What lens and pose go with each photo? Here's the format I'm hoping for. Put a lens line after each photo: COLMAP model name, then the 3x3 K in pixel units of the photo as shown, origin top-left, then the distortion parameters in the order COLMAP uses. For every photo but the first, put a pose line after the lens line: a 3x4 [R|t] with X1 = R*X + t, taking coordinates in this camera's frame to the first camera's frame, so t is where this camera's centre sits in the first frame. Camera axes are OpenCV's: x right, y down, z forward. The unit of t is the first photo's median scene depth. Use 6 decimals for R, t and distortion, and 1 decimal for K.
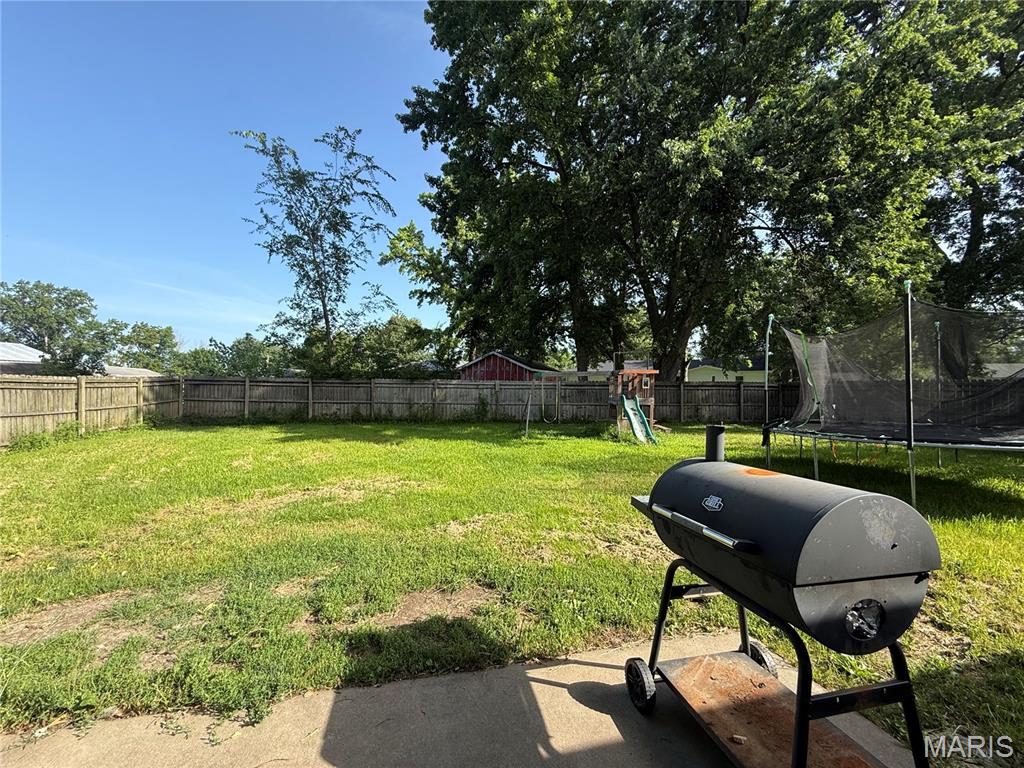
lens RADIAL K [[409.4, 0, 512.8], [0, 409.4, 386.4], [0, 0, 1]] dist [0.001042, -0.000090]
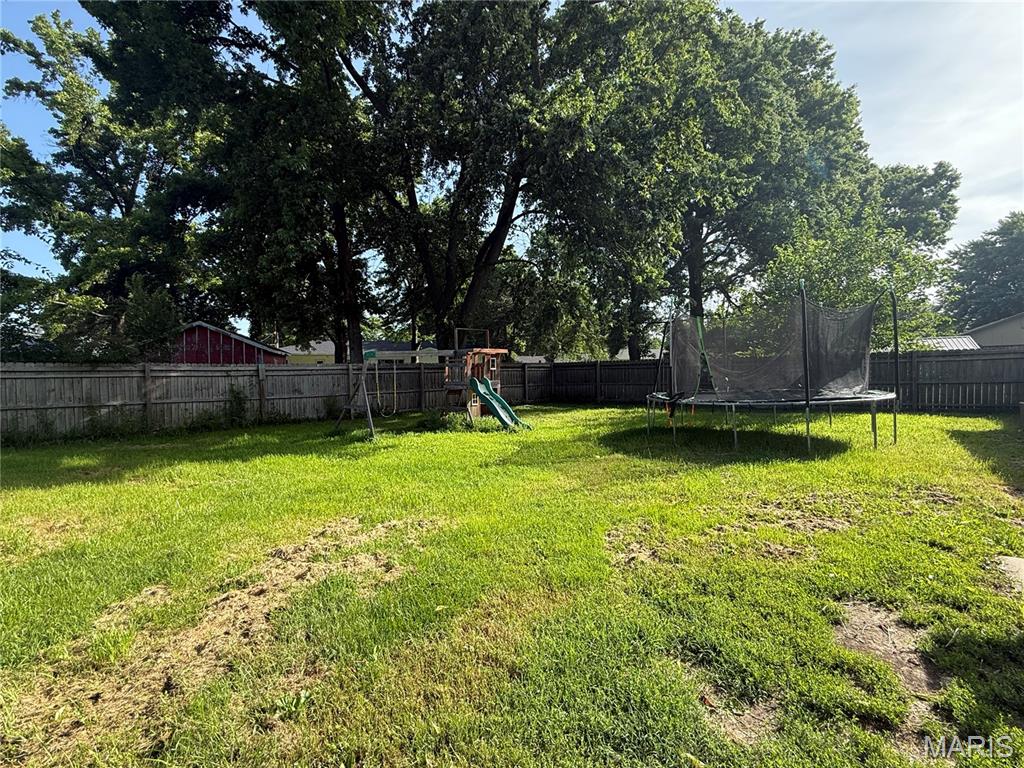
lens RADIAL K [[478.3, 0, 510.2], [0, 478.3, 381.0], [0, 0, 1]] dist [-0.002130, -0.000470]
pose [[0.775590, -0.038411, 0.630067, -0.216213], [0.025052, 0.999234, 0.030079, 0.001080], [-0.630740, -0.007544, 0.775958, 0.128086]]
